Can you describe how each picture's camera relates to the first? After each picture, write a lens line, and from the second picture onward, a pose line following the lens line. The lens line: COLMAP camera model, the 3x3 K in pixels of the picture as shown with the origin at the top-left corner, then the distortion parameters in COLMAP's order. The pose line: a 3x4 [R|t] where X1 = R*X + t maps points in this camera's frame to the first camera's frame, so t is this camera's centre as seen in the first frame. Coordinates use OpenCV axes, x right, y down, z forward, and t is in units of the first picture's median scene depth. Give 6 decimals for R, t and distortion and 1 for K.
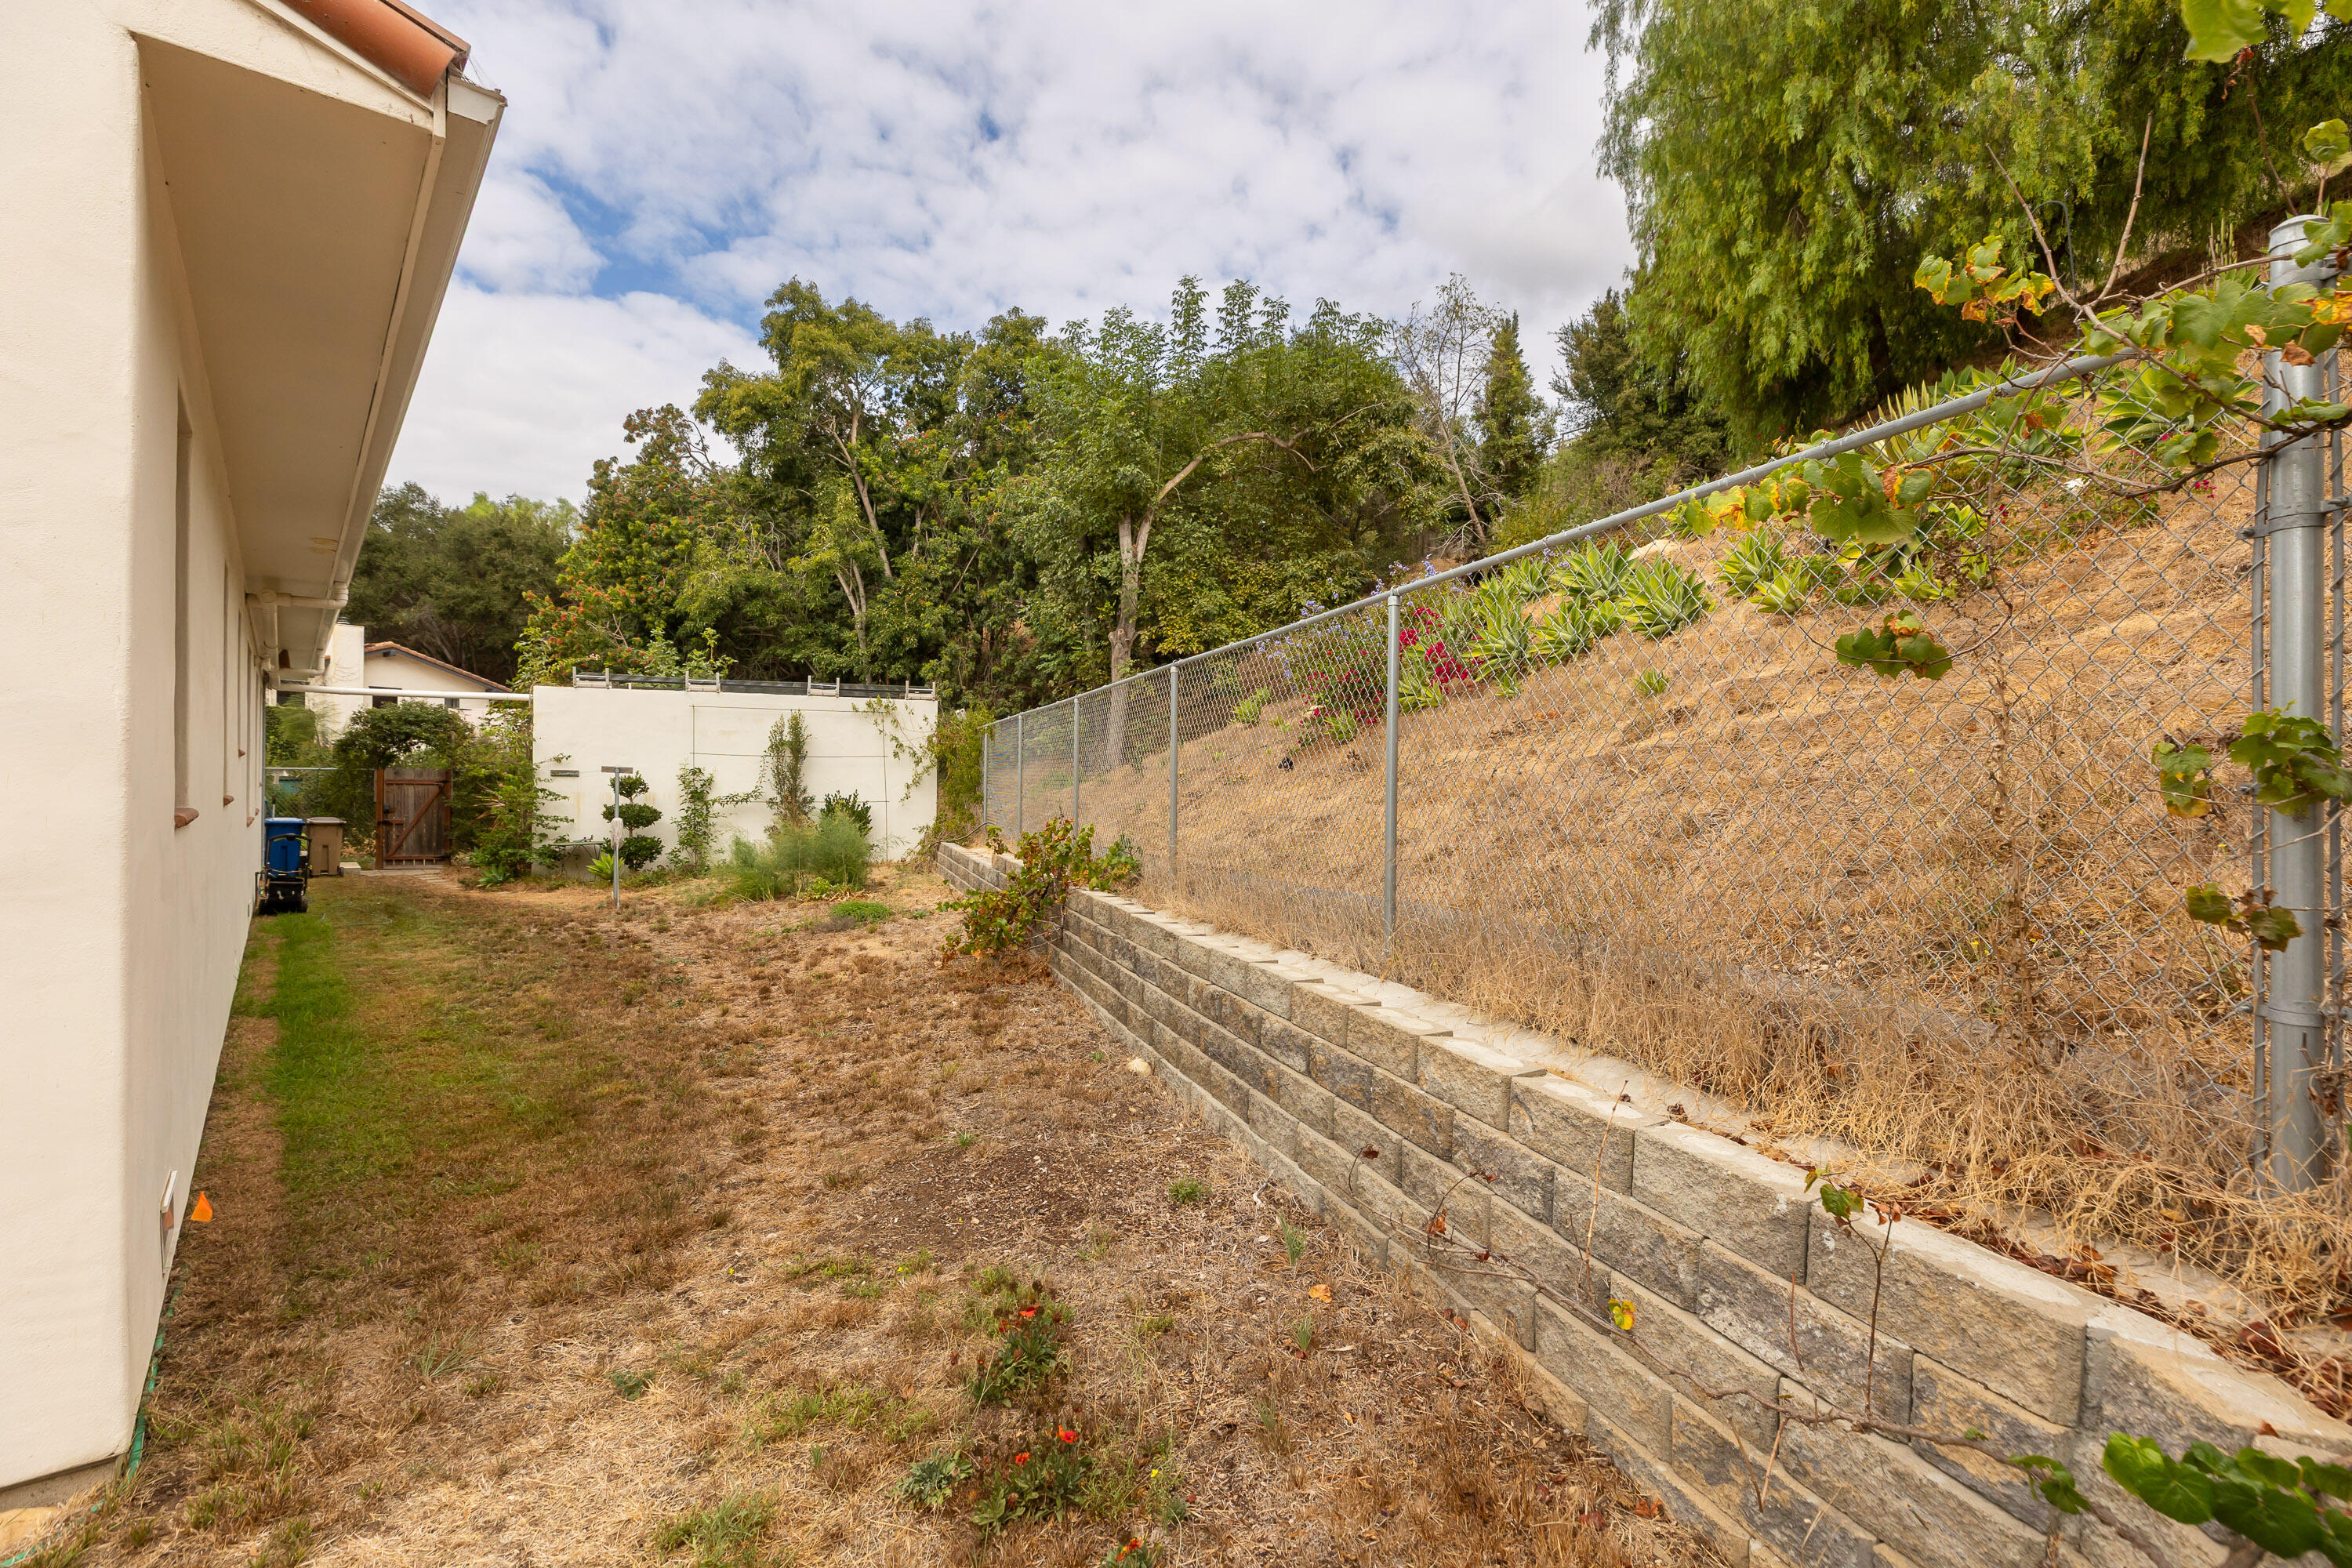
lens RADIAL K [[1062.7, 0, 1176.0], [0, 1062.7, 784.0], [0, 0, 1]] dist [0.001831, 0.000198]
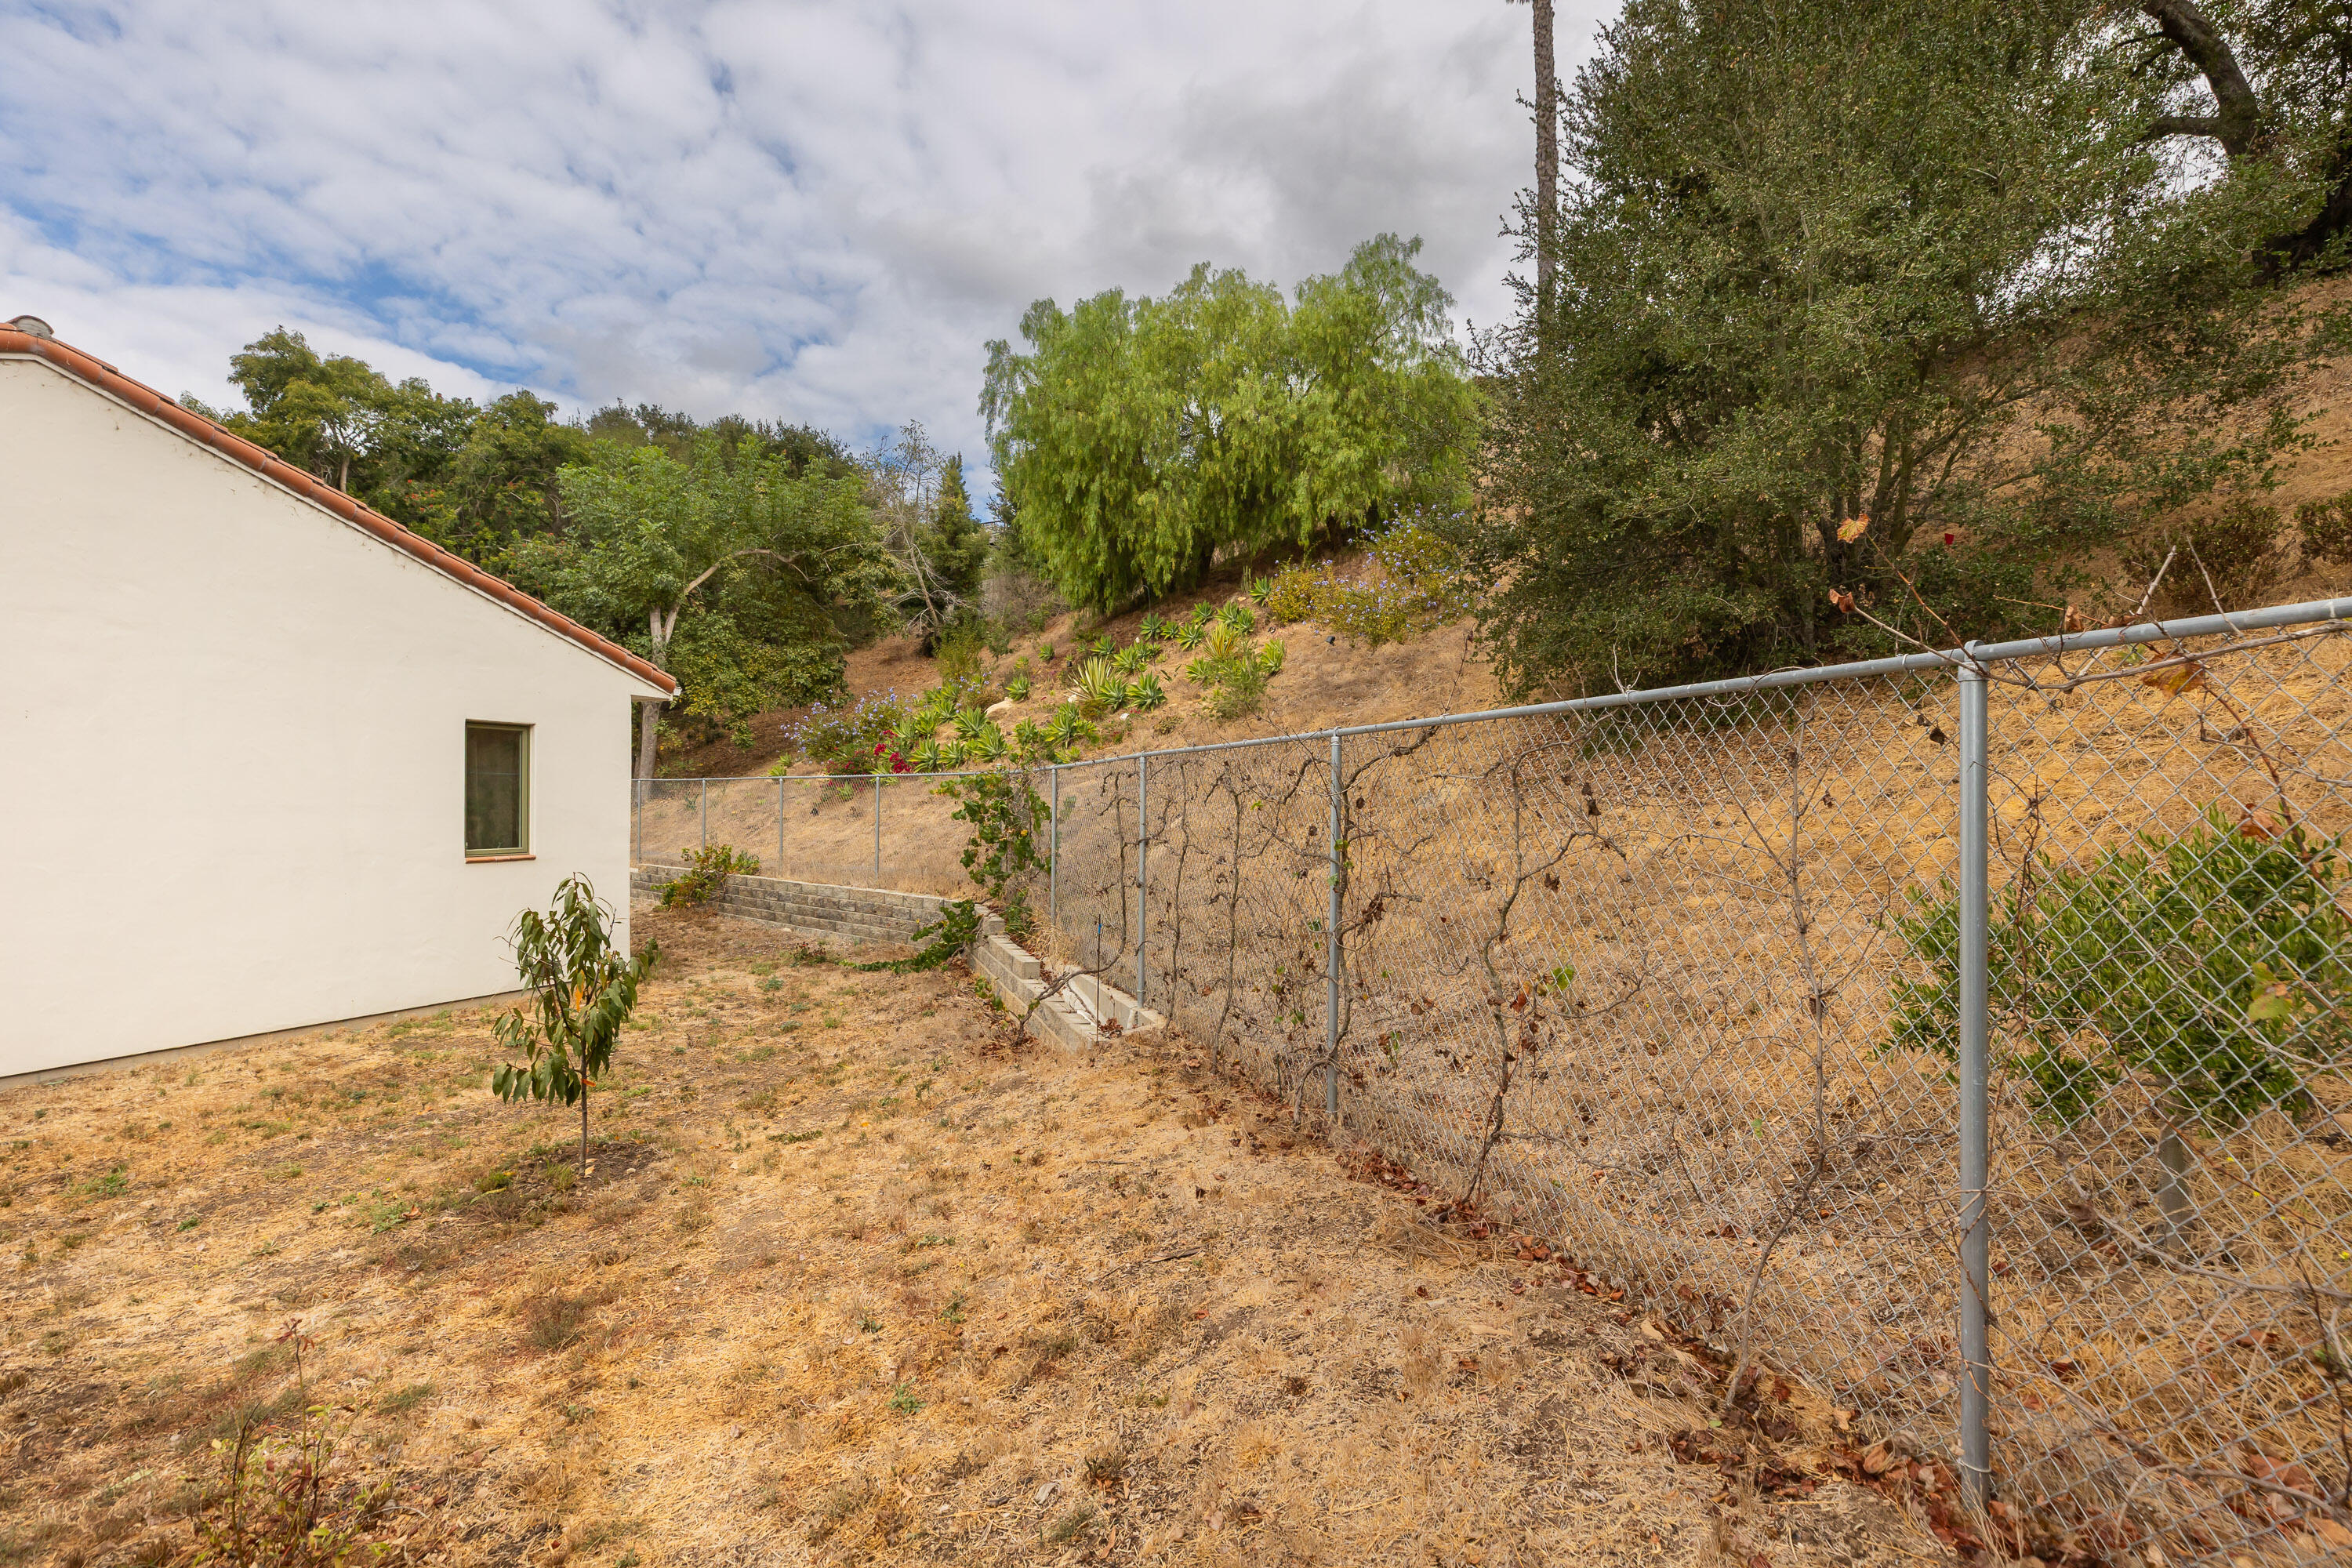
lens RADIAL K [[1097.7, 0, 1174.7], [0, 1097.7, 797.8], [0, 0, 1]] dist [0.001081, -0.000066]
pose [[0.887463, -0.002444, 0.460873, -0.102865], [0.002823, 0.999996, -0.000132, -0.019104], [-0.460871, 0.001418, 0.887466, -0.460639]]
